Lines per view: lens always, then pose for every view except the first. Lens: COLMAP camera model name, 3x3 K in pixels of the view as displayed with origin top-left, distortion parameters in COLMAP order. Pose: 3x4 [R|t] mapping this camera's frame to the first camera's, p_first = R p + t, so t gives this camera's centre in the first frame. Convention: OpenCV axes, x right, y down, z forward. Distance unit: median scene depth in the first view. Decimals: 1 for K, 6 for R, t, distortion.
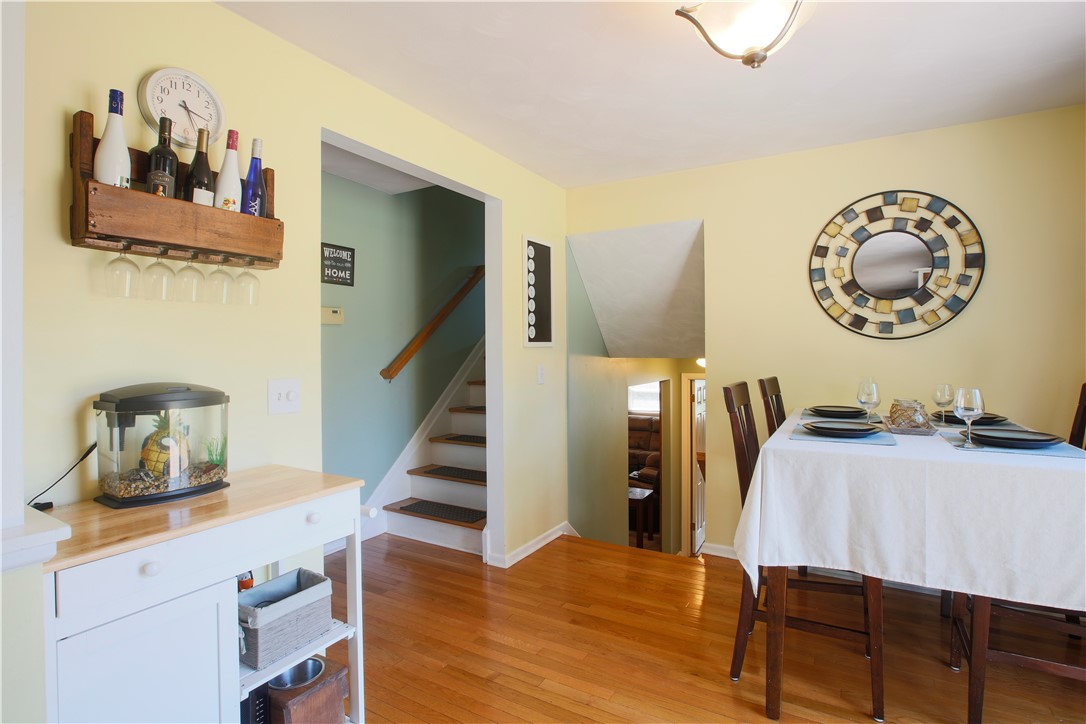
lens RADIAL K [[516.6, 0, 538.6], [0, 516.6, 350.5], [0, 0, 1]] dist [-0.062824, 0.024148]
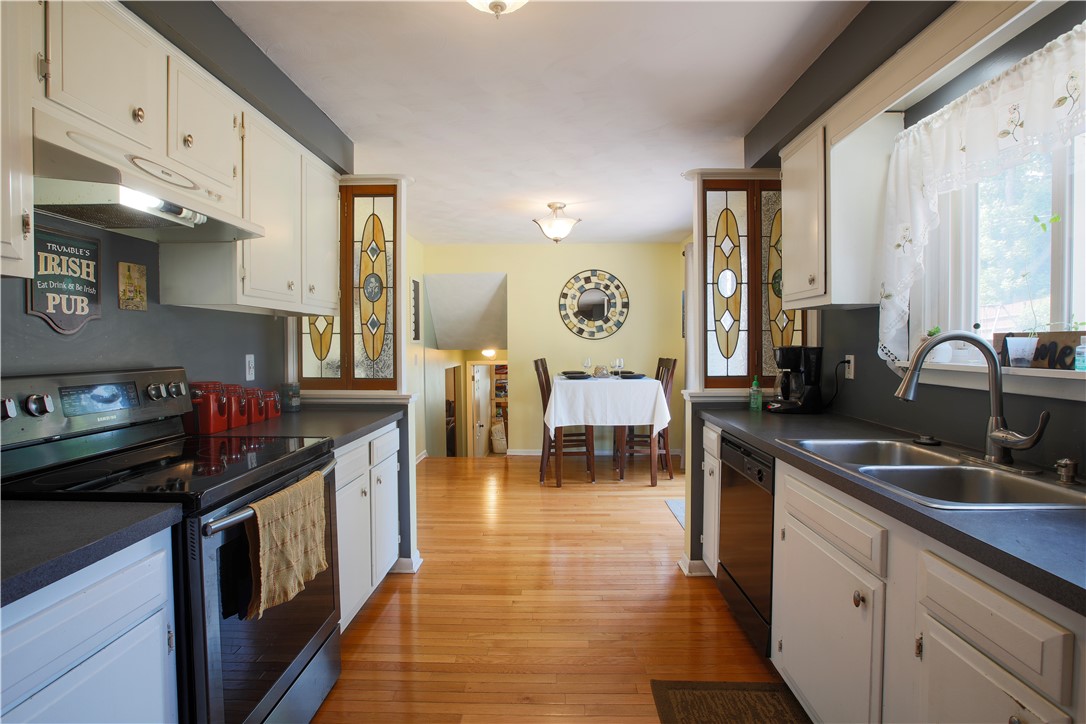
lens RADIAL K [[516.6, 0, 538.6], [0, 516.6, 350.5], [0, 0, 1]] dist [-0.062824, 0.024148]
pose [[0.867854, -0.005839, 0.496786, -0.590613], [0.001131, 0.999952, 0.009776, 0.002744], [-0.496819, -0.007922, 0.867818, -0.782074]]
